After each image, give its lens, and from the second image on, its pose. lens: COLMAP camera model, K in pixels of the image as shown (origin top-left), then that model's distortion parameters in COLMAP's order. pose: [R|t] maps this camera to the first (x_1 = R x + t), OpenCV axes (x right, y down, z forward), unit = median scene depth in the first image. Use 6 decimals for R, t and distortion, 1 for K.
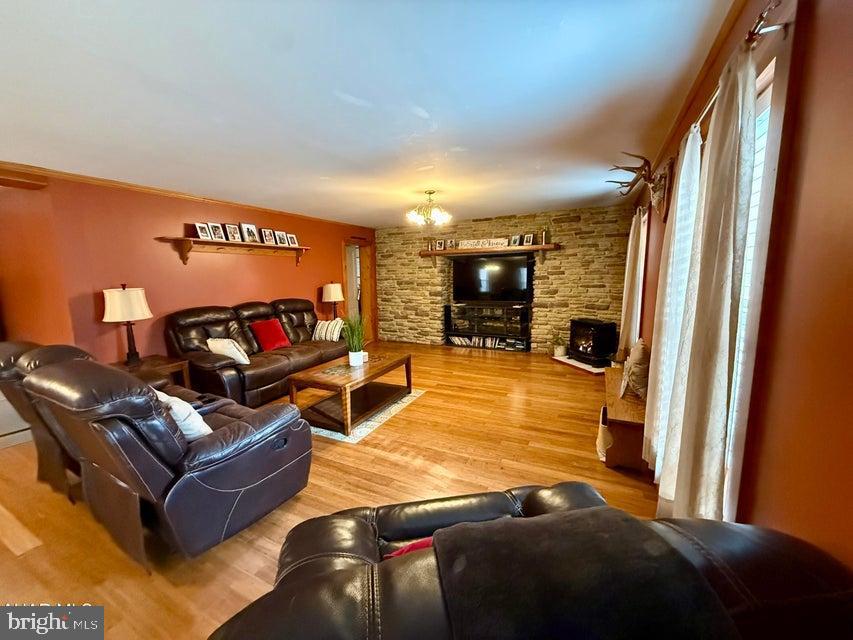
lens RADIAL K [[339.9, 0, 424.2], [0, 339.9, 317.4], [0, 0, 1]] dist [0.001236, -0.000589]
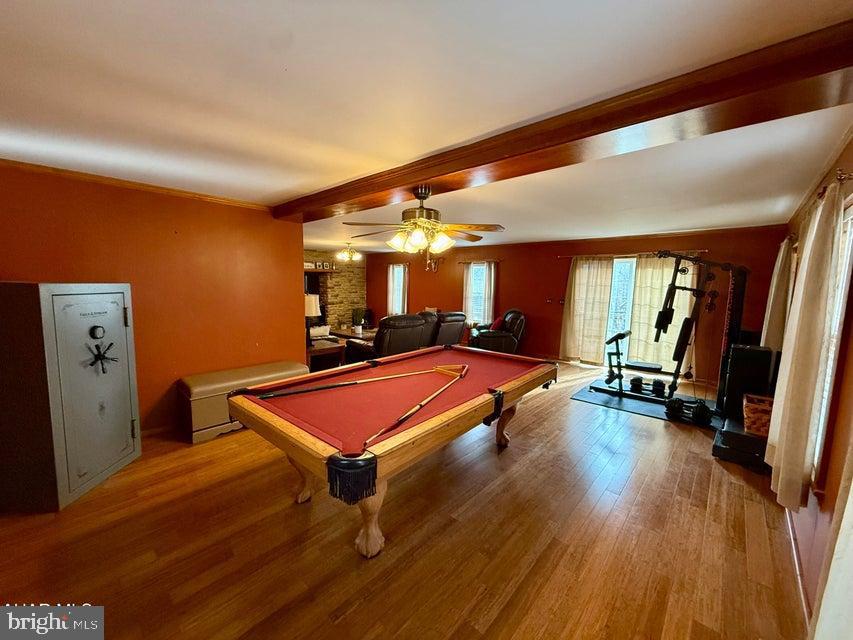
lens RADIAL K [[339.9, 0, 427.9], [0, 339.9, 318.8], [0, 0, 1]] dist [0.001236, -0.000589]
pose [[0.257190, -0.084533, 0.962656, -1.205587], [0.105560, 0.992663, 0.058965, -0.008305], [-0.960578, 0.086453, 0.264227, 0.067546]]
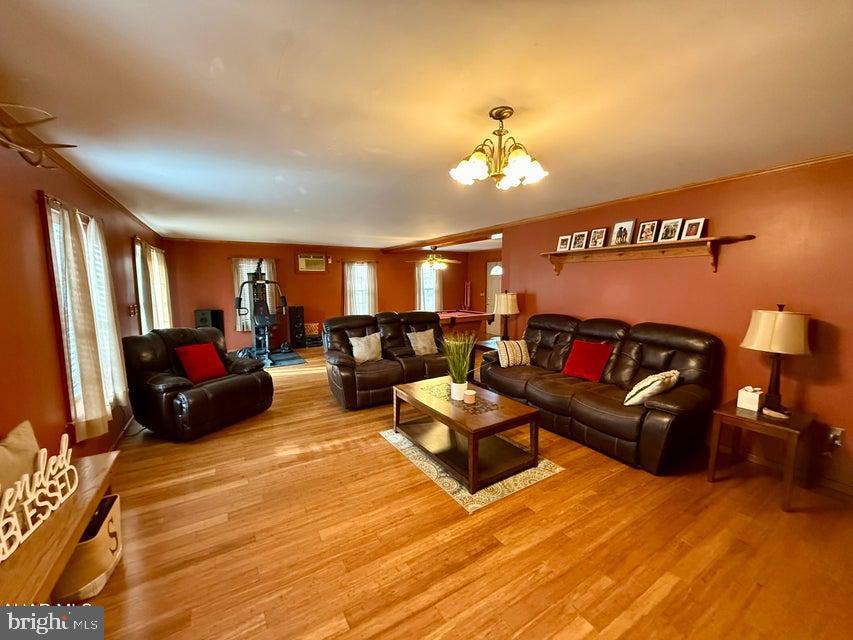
lens RADIAL K [[339.9, 0, 425.2], [0, 339.9, 316.9], [0, 0, 1]] dist [0.001236, -0.000589]
pose [[-0.527073, 0.108826, -0.842823, 0.327738], [-0.093469, 0.978326, 0.184775, -0.126224], [0.844664, 0.176167, -0.505477, 0.821498]]
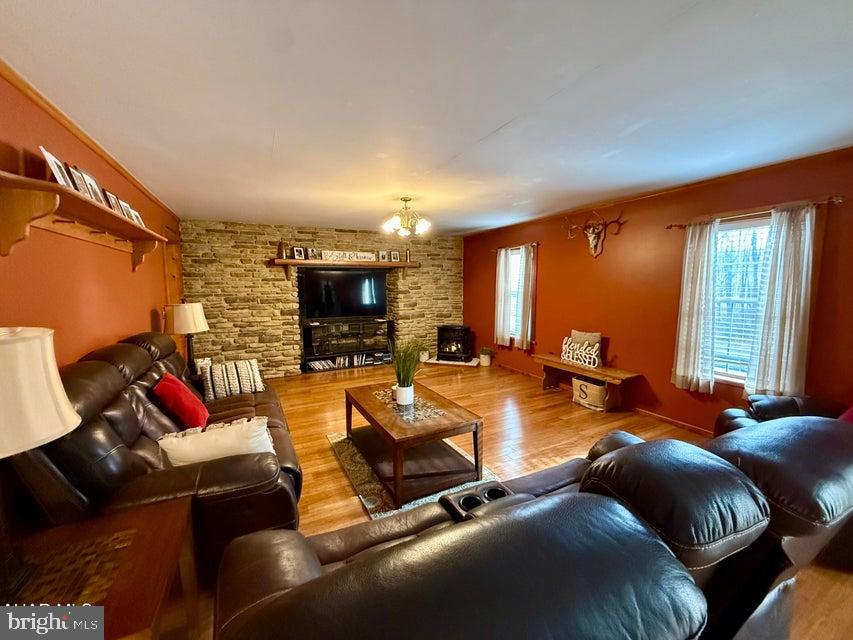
lens RADIAL K [[339.9, 0, 423.9], [0, 339.9, 317.6], [0, 0, 1]] dist [0.001236, -0.000589]
pose [[0.588439, -0.063687, 0.806030, -0.493022], [0.099613, 0.995009, 0.005897, -0.034628], [-0.802382, 0.076821, 0.591846, 0.302622]]
